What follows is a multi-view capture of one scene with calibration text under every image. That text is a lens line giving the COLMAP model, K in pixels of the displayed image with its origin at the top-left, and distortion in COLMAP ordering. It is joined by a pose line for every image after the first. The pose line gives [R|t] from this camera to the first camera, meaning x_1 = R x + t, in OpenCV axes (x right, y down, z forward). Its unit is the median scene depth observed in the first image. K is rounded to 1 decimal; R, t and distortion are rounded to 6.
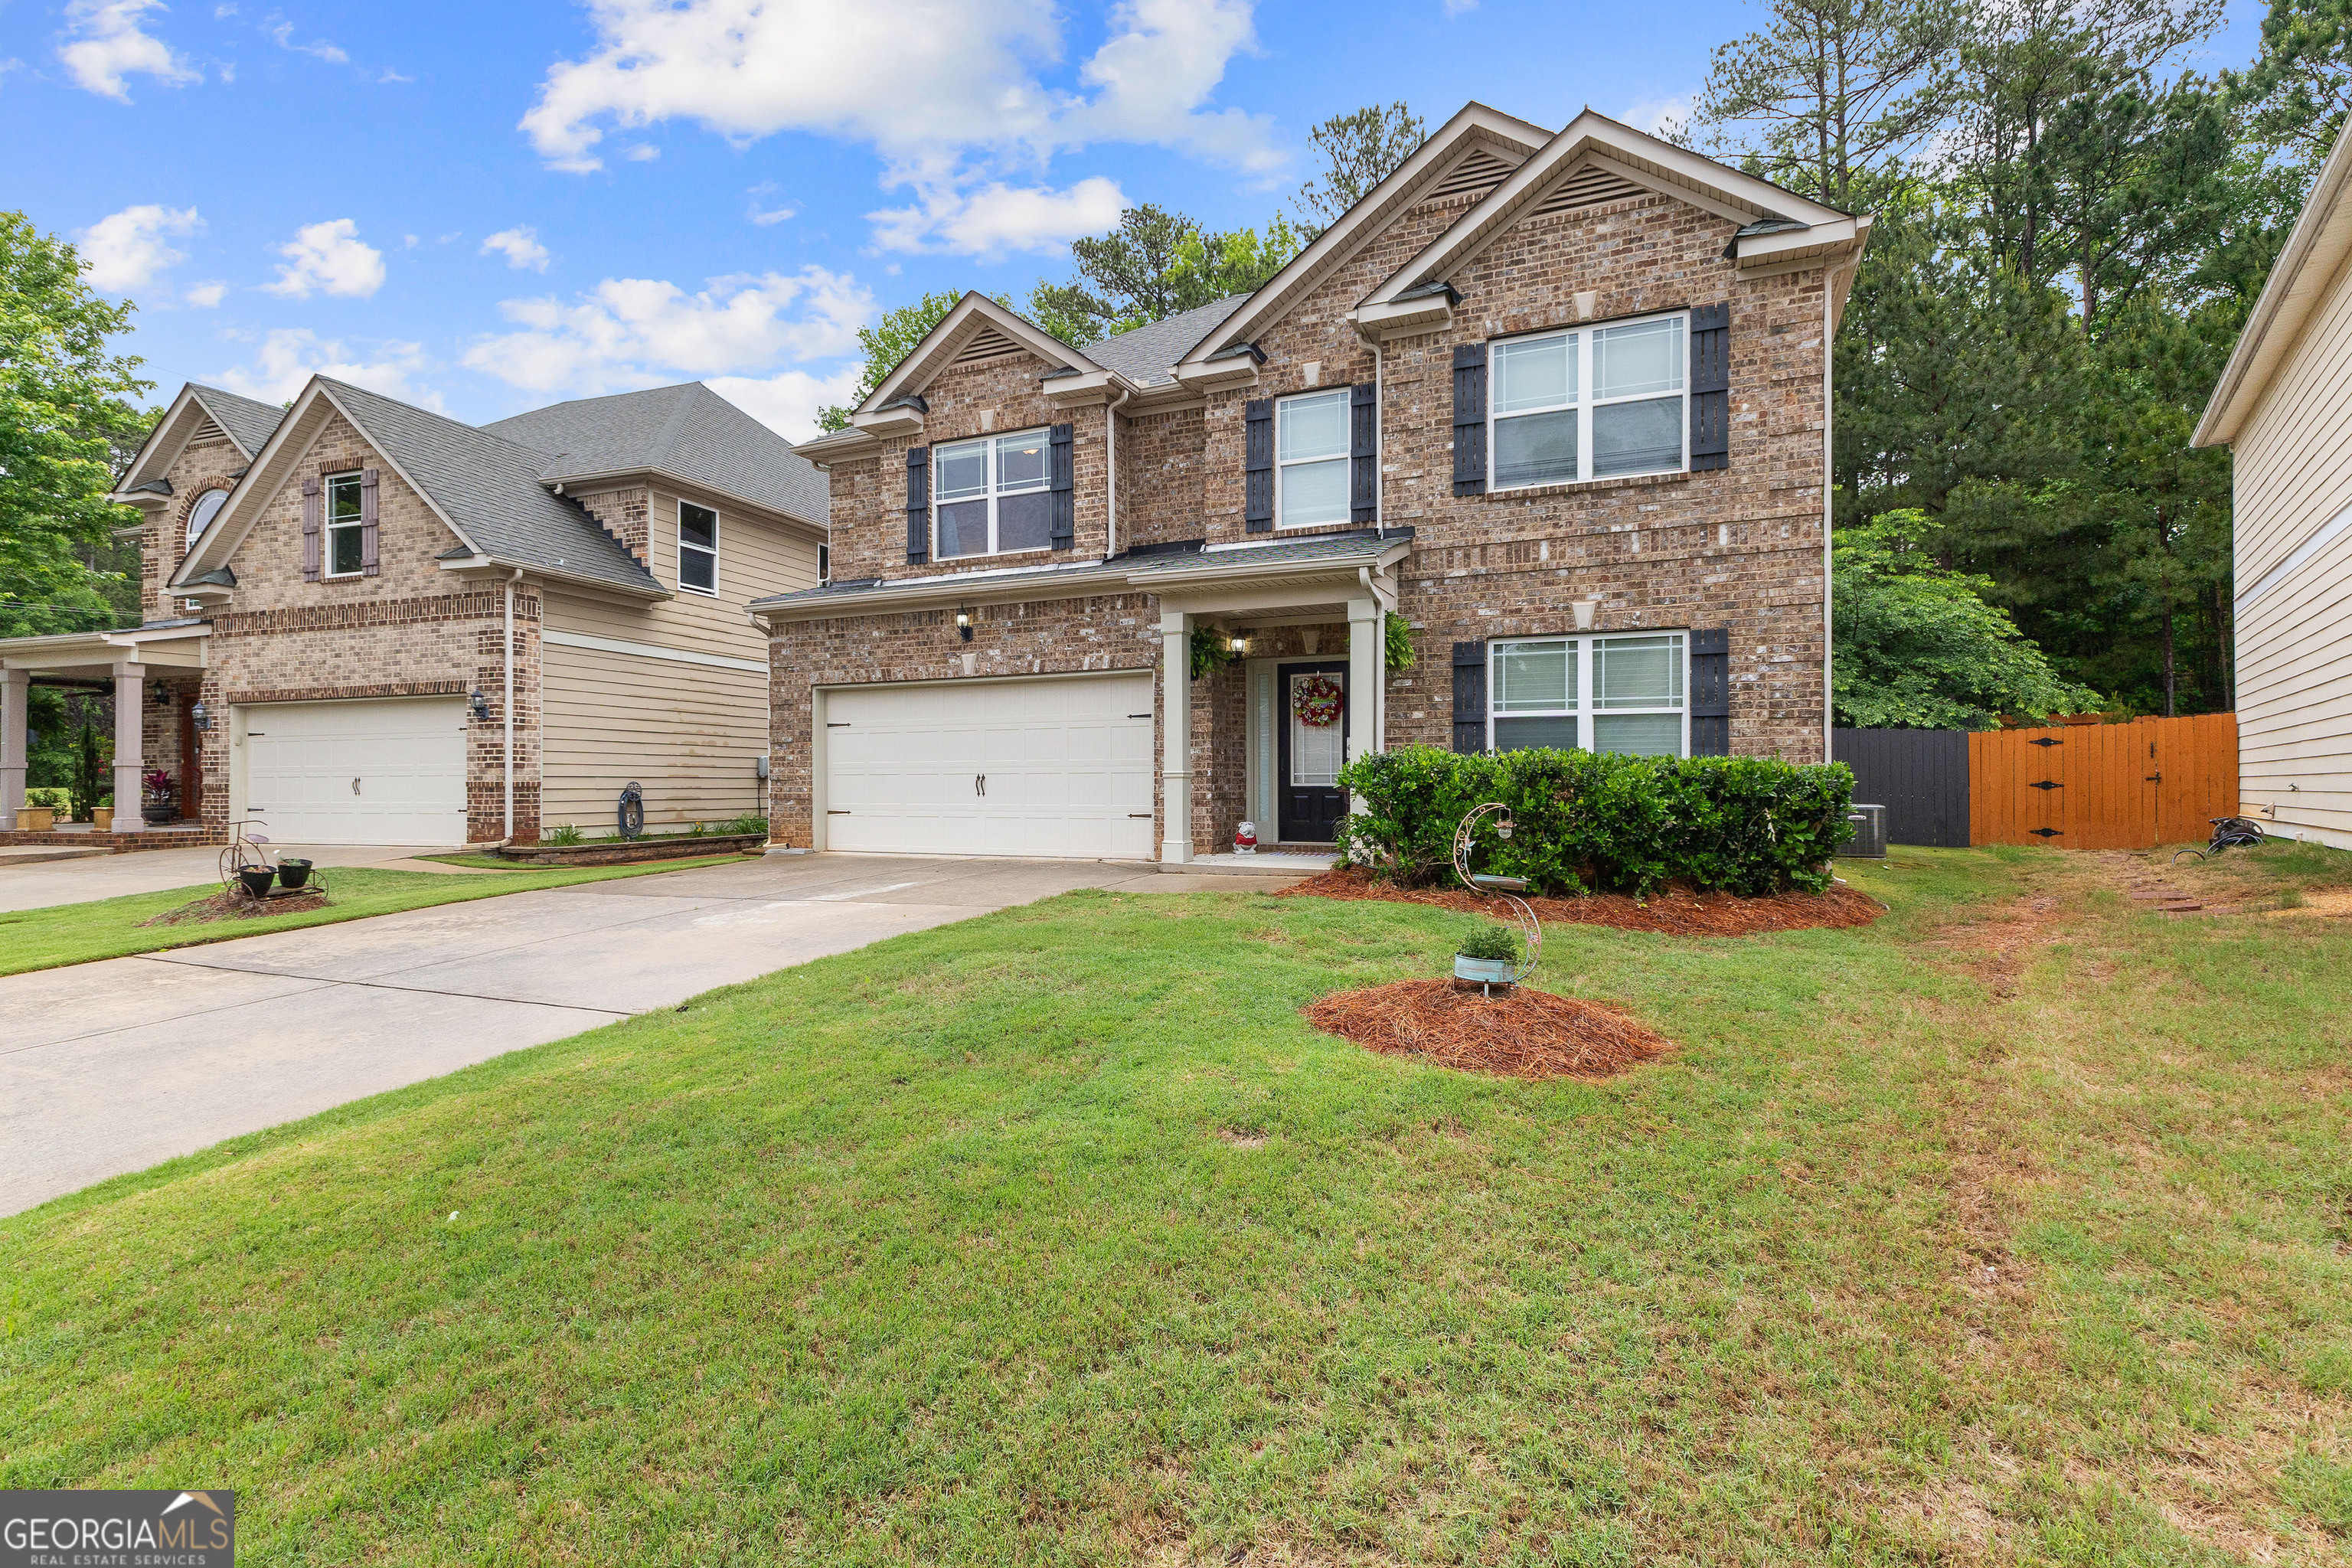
lens RADIAL K [[1015.5, 0, 1176.0], [0, 1015.5, 784.0], [0, 0, 1]] dist [0.010026, 0.000048]
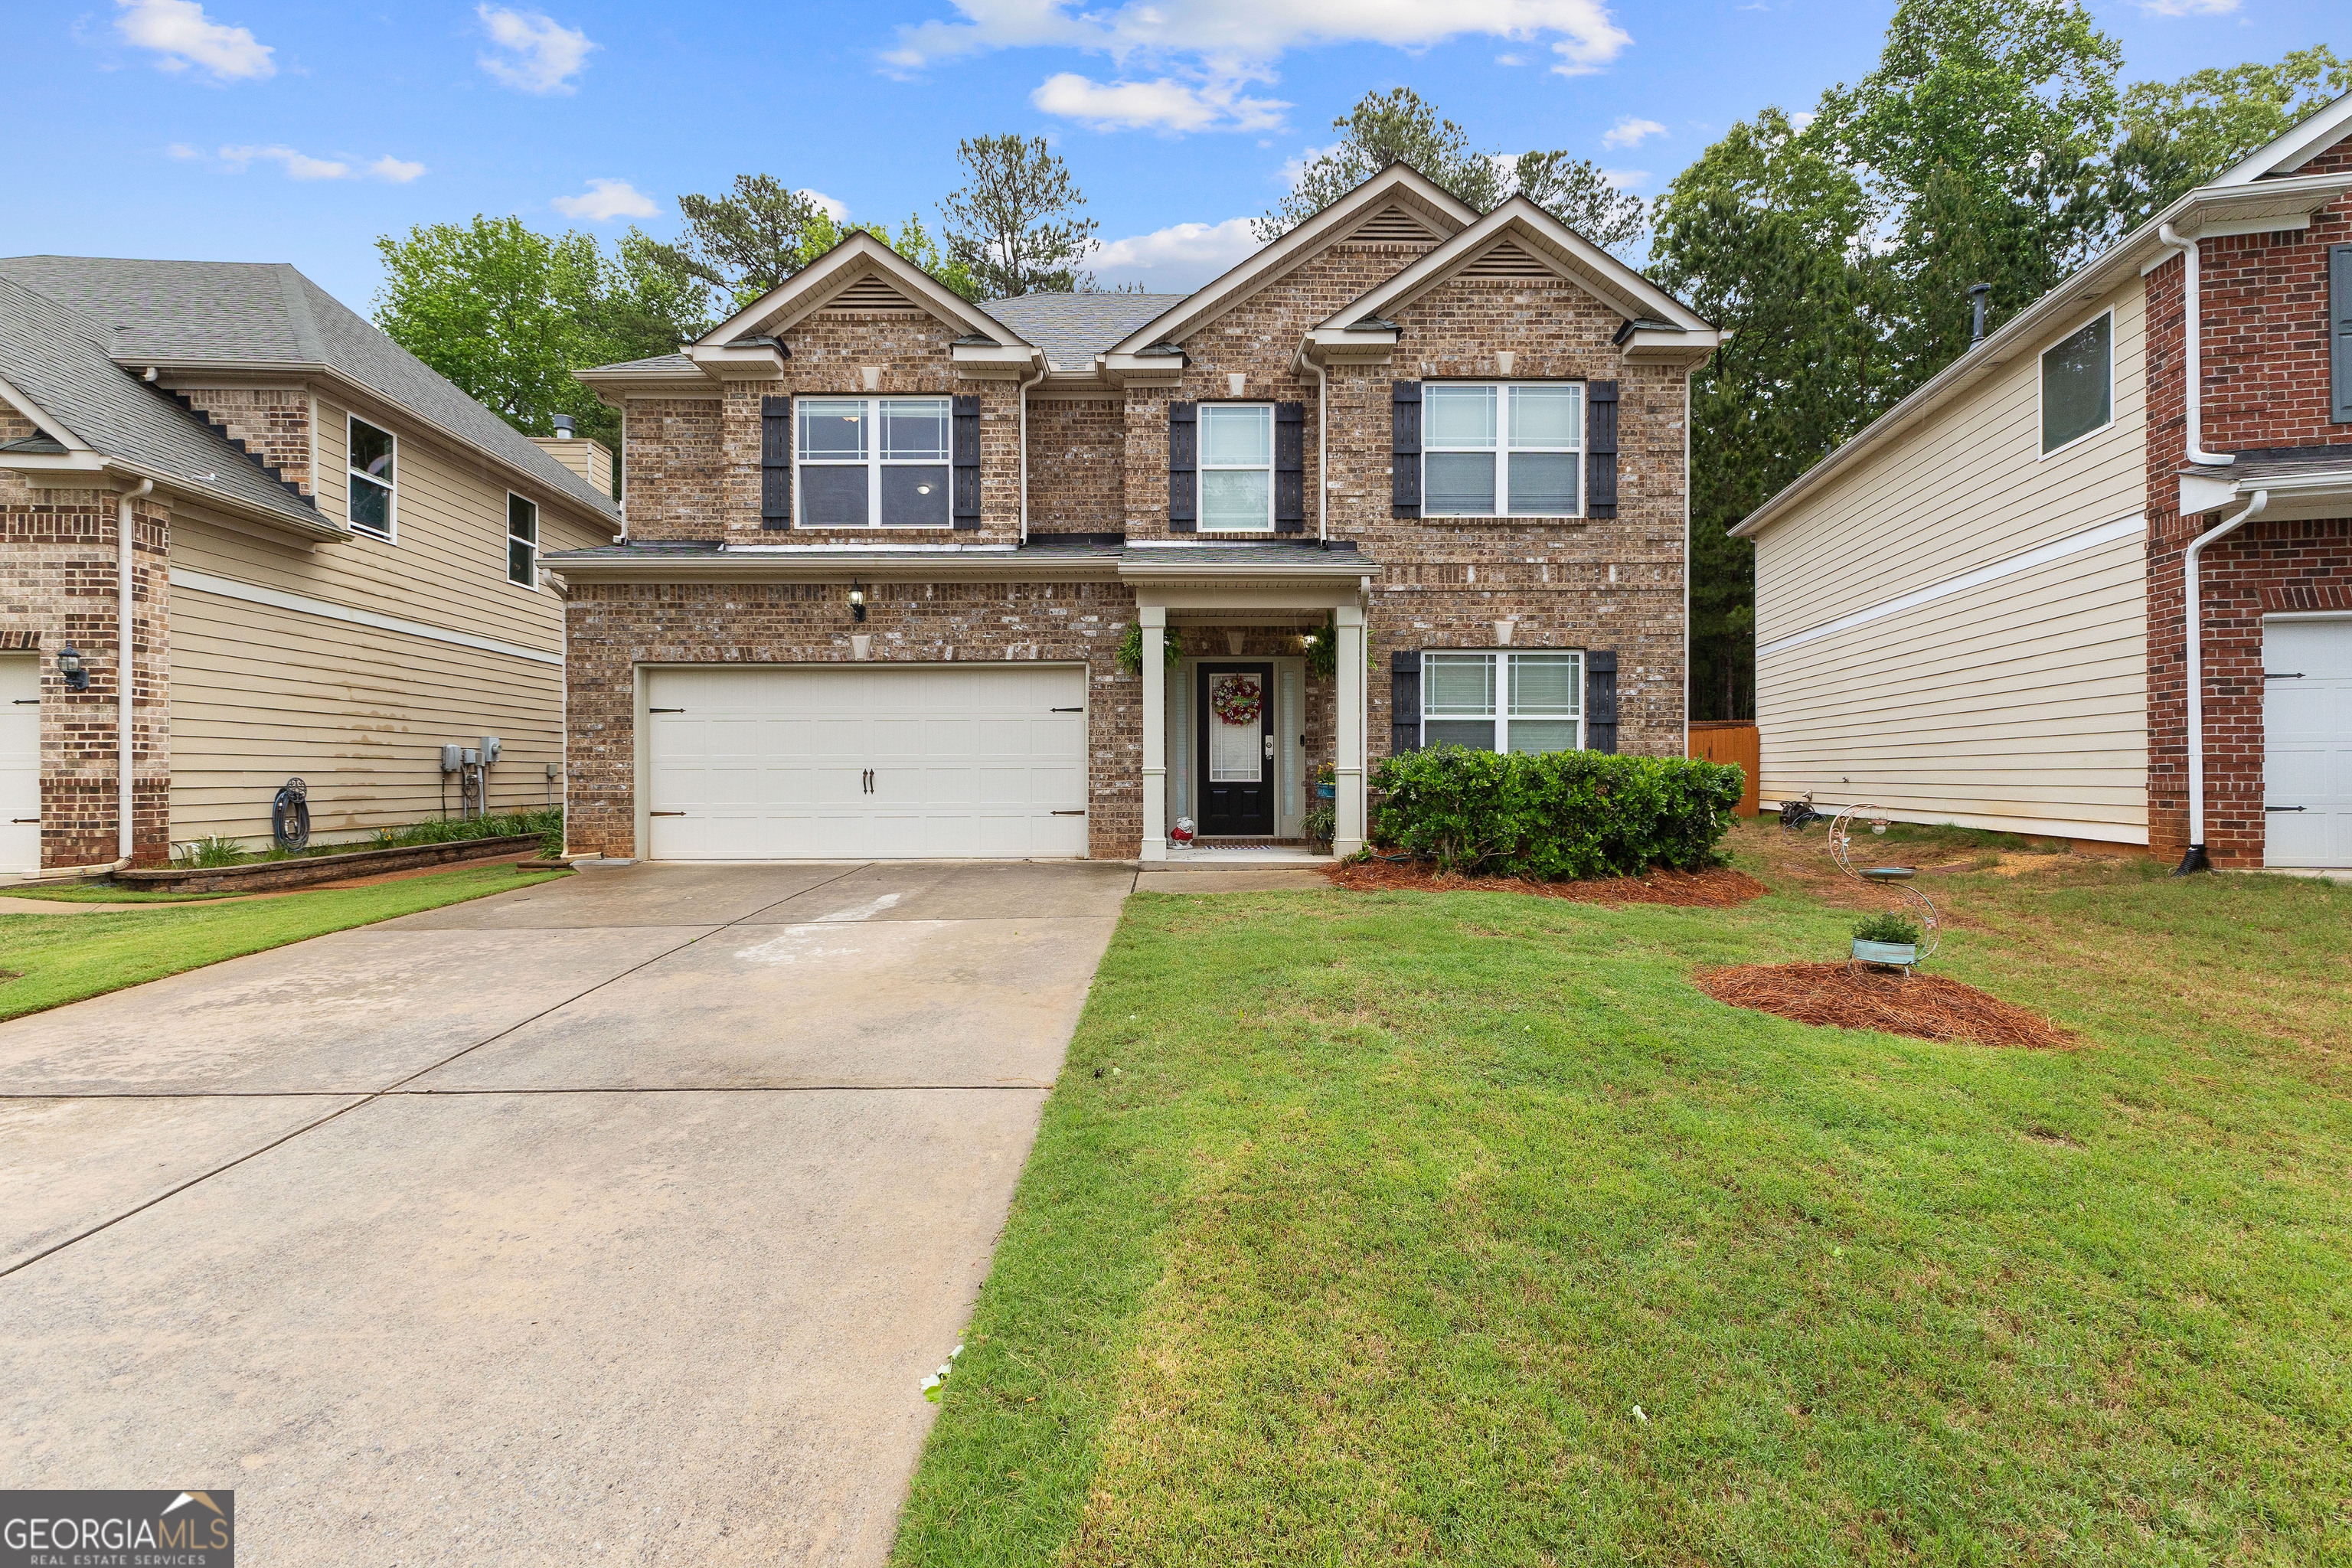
lens RADIAL K [[953.3, 0, 1171.1], [0, 953.3, 778.4], [0, 0, 1]] dist [0.010928, 0.000021]
pose [[0.921849, -0.002464, 0.387540, -0.293579], [0.001131, 0.999993, 0.003667, -0.004771], [-0.387546, -0.002942, 0.921845, 0.121056]]
